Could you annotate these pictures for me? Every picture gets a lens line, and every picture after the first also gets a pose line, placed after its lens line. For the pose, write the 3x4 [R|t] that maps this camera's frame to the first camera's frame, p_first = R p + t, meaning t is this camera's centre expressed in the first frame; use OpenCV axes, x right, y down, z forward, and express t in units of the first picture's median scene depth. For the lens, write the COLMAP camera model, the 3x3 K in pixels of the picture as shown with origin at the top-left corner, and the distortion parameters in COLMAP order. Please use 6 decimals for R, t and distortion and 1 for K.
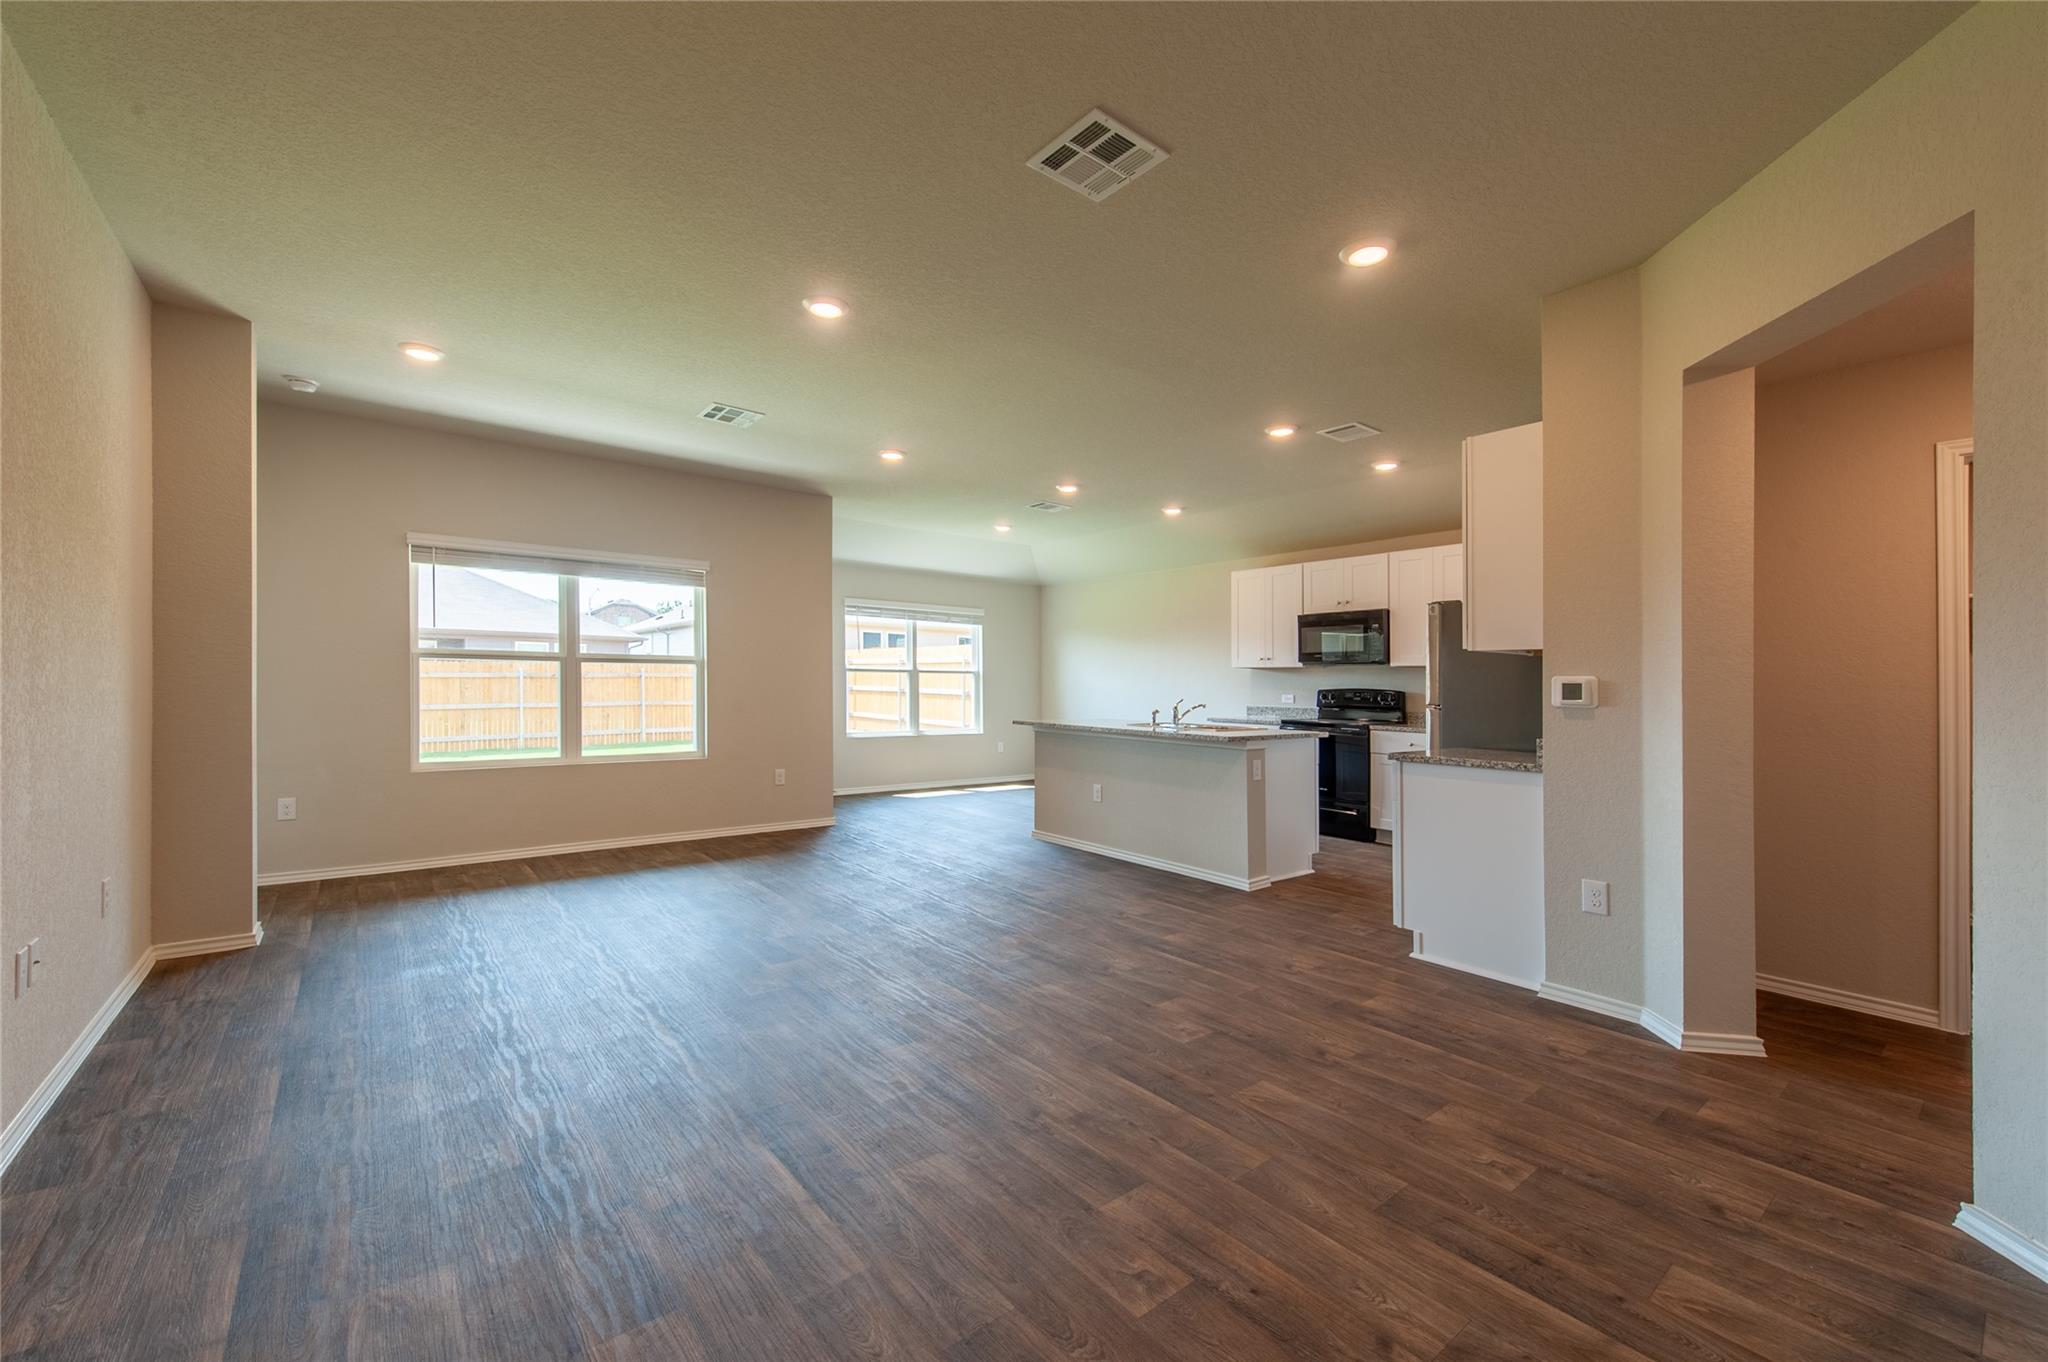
lens RADIAL K [[827.1, 0, 1028.2], [0, 827.1, 684.0], [0, 0, 1]] dist [0.012223, 0.000562]
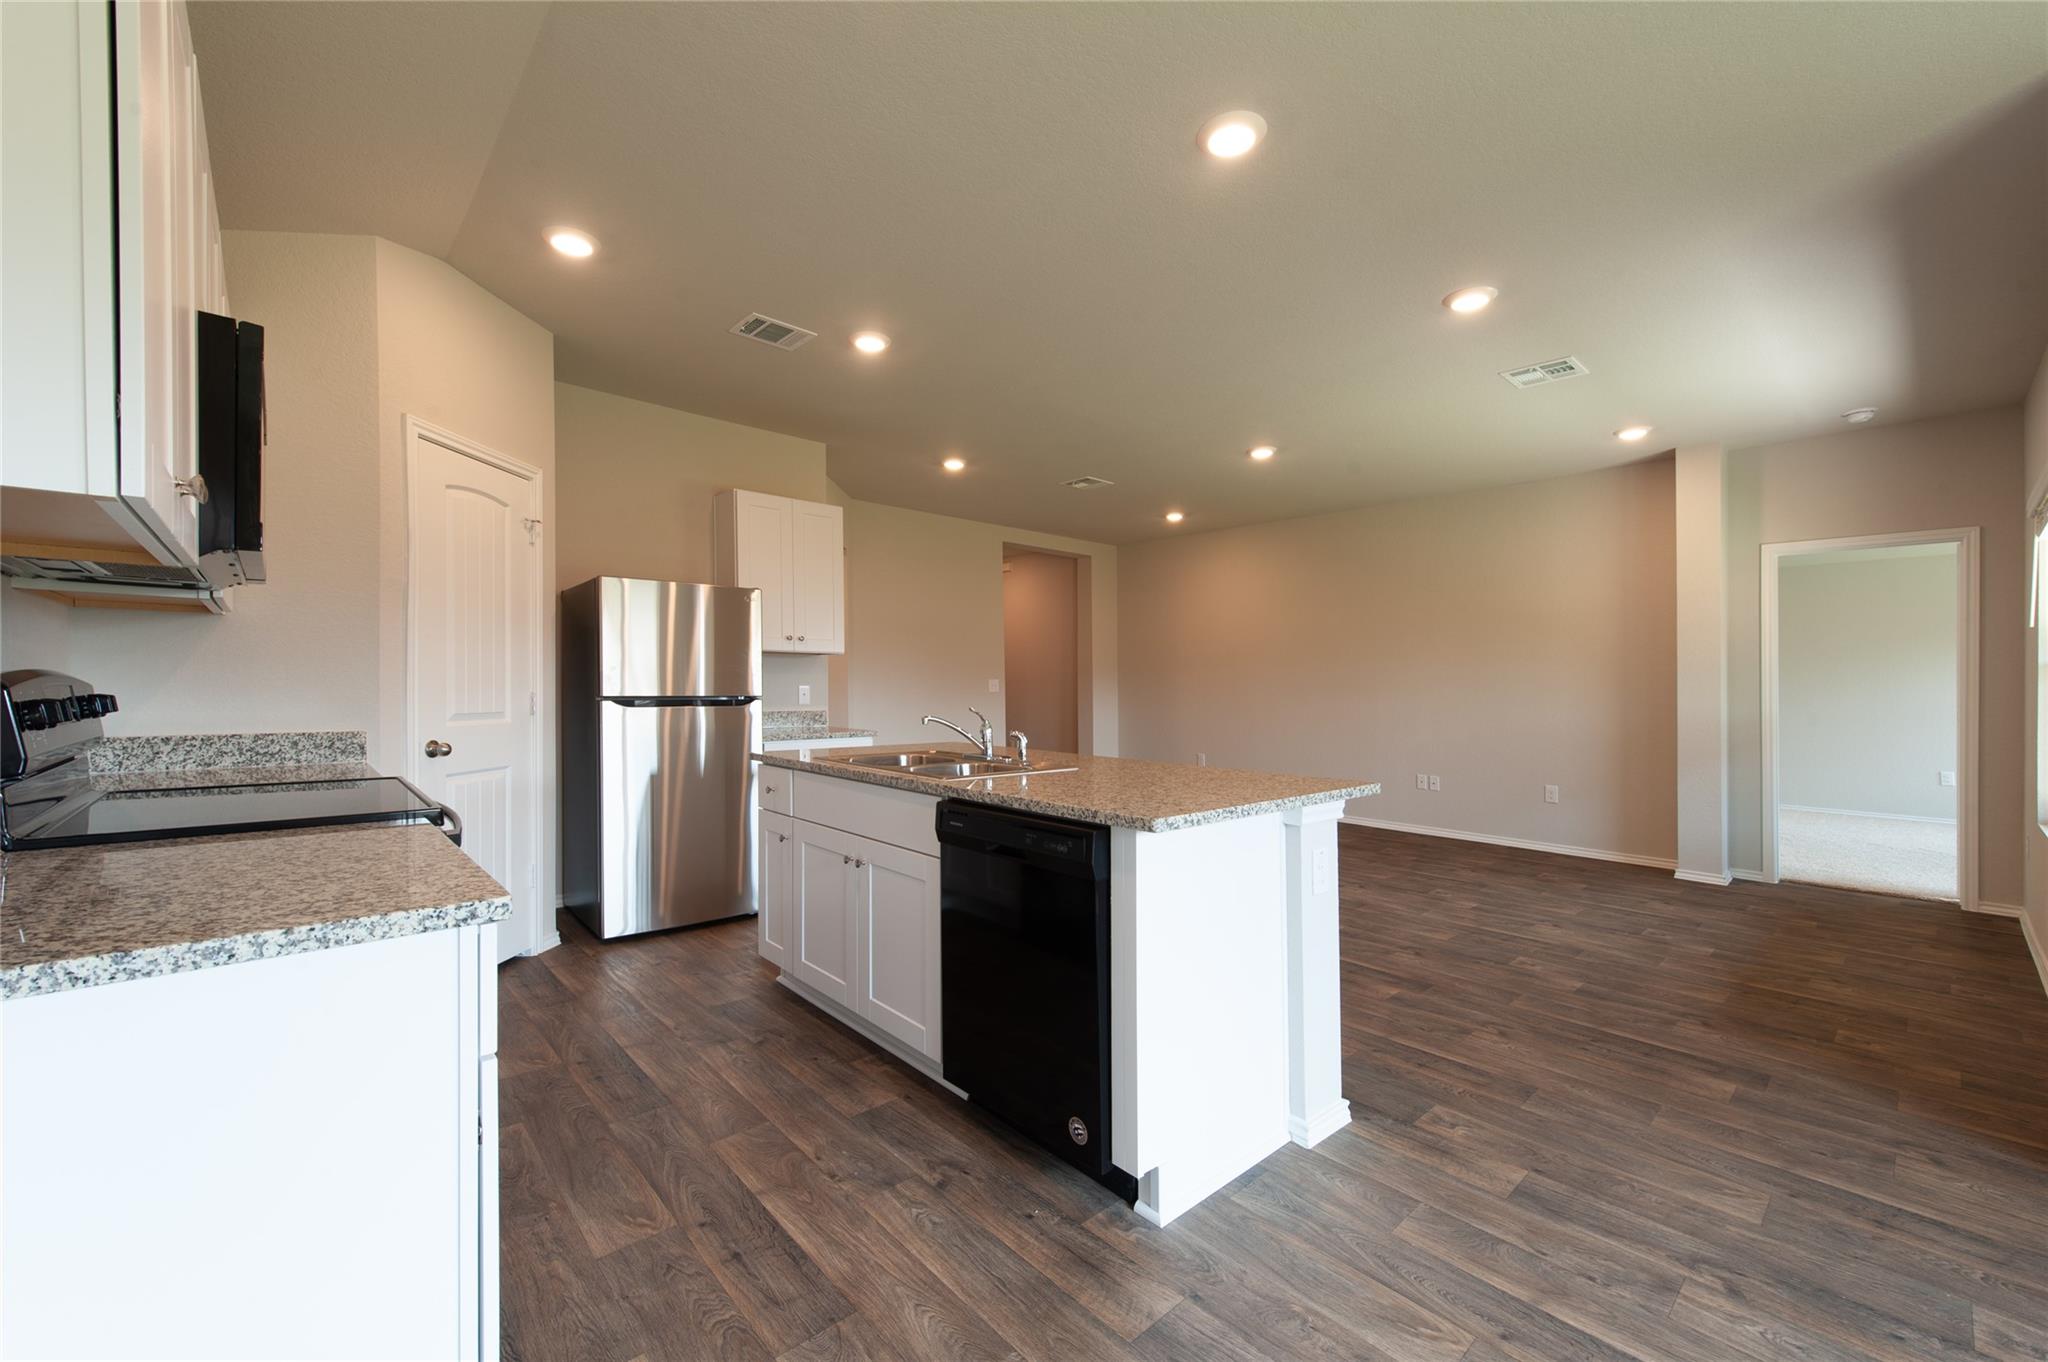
lens RADIAL K [[827.1, 0, 1014.7], [0, 827.1, 689.3], [0, 0, 1]] dist [0.012223, 0.000562]
pose [[-0.998443, -0.001965, -0.055746, 1.766215], [-0.002044, 0.999997, 0.001355, -0.000728], [0.055743, 0.001467, -0.998444, 1.998948]]
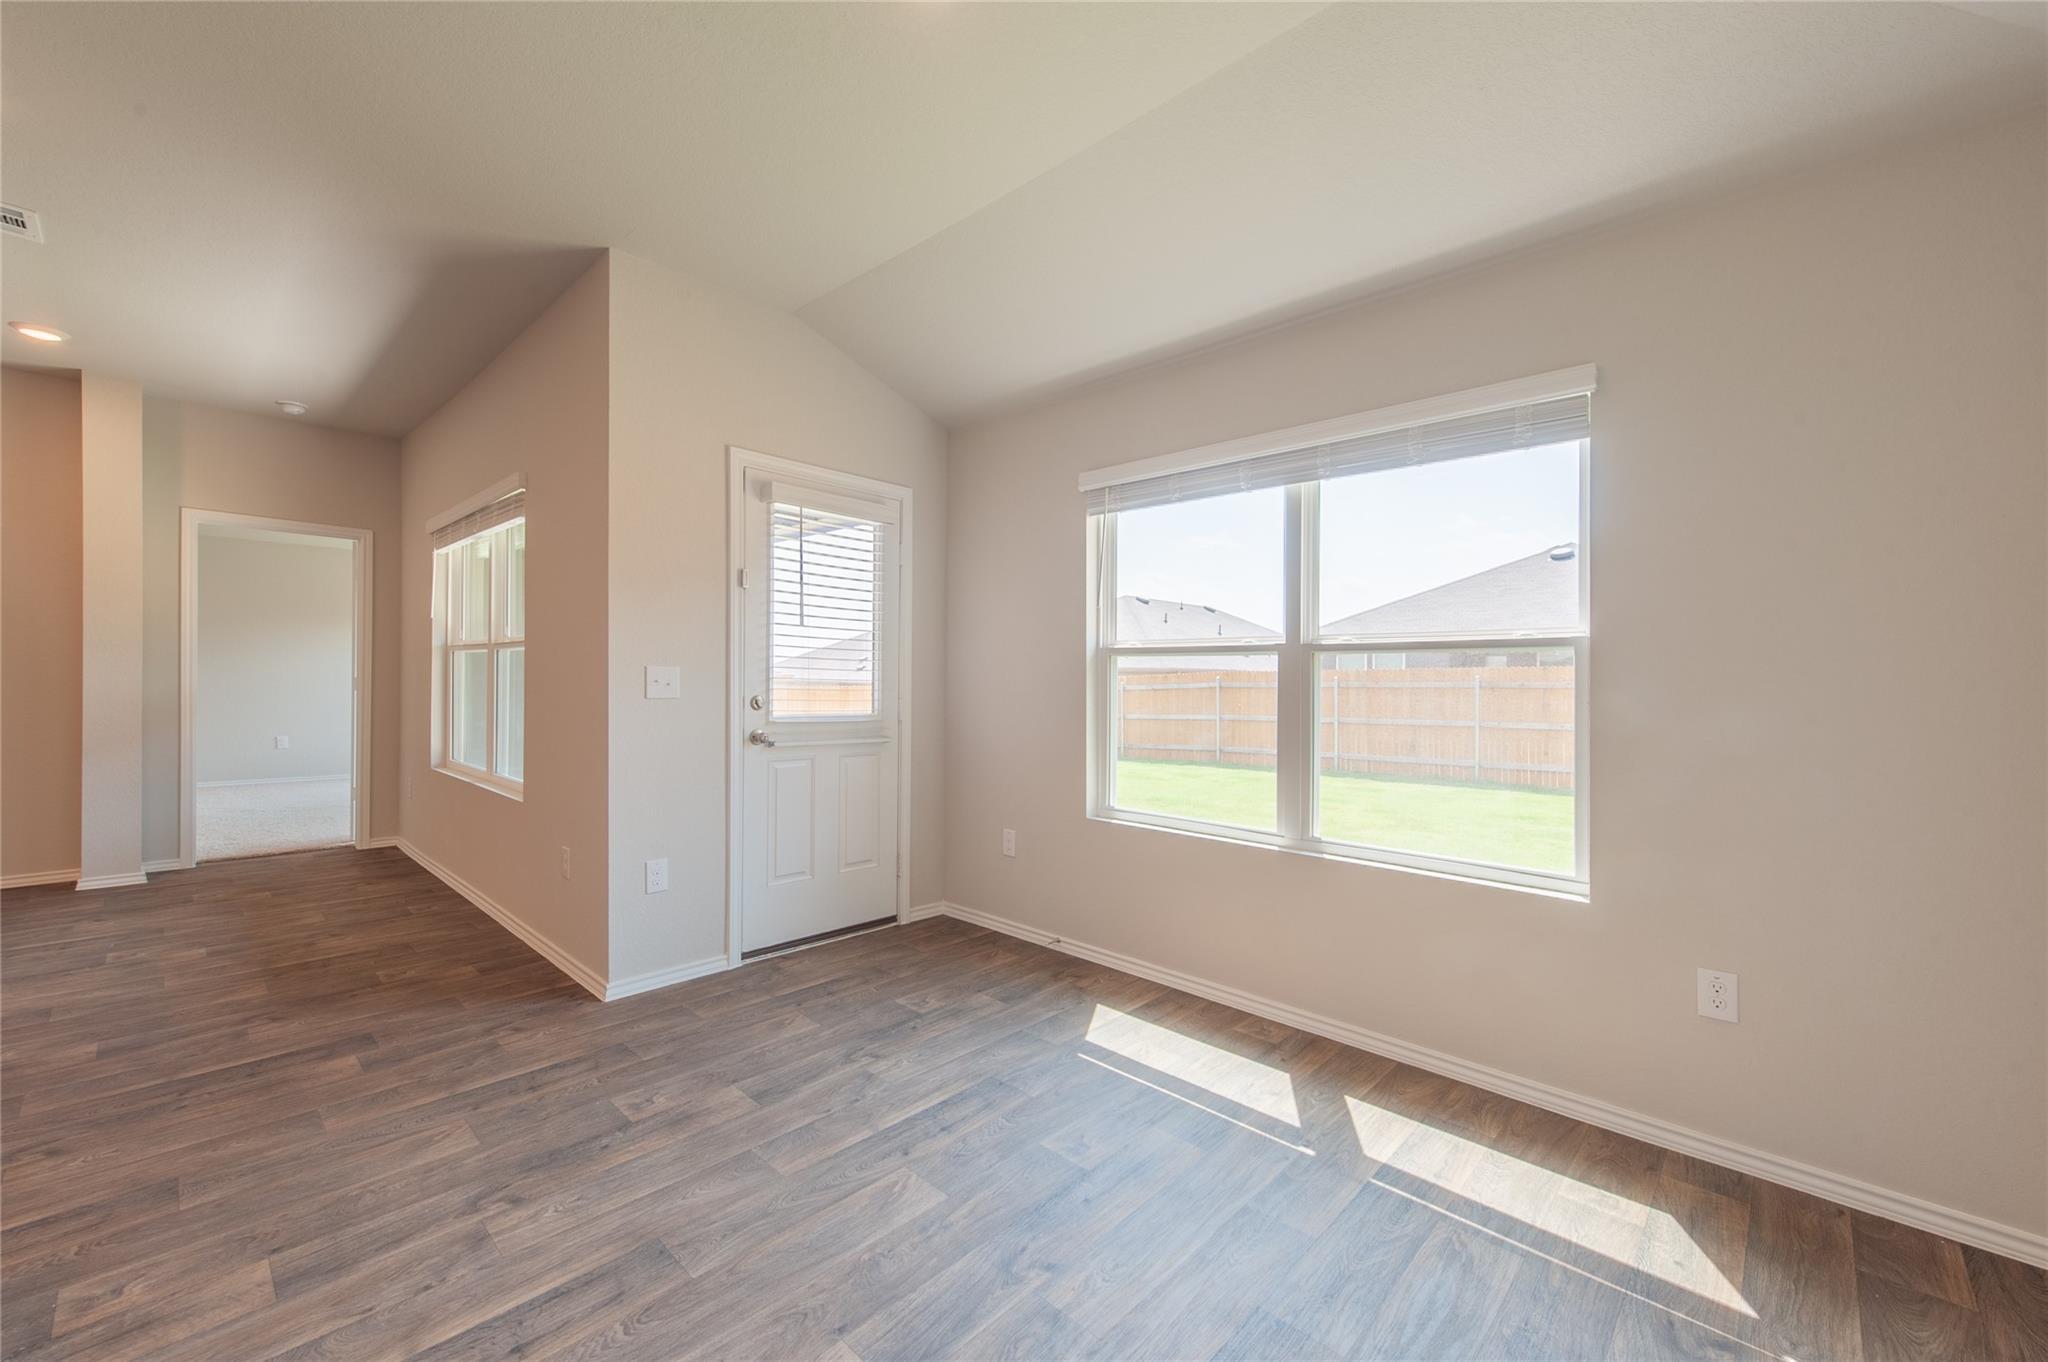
lens RADIAL K [[827.1, 0, 1024.0], [0, 827.1, 633.1], [0, 0, 1]] dist [0.012223, 0.000562]
pose [[0.133887, -0.046453, -0.989907, 2.078936], [-0.014702, 0.998698, -0.048854, -0.001685], [0.990888, 0.021095, 0.133030, 1.580376]]
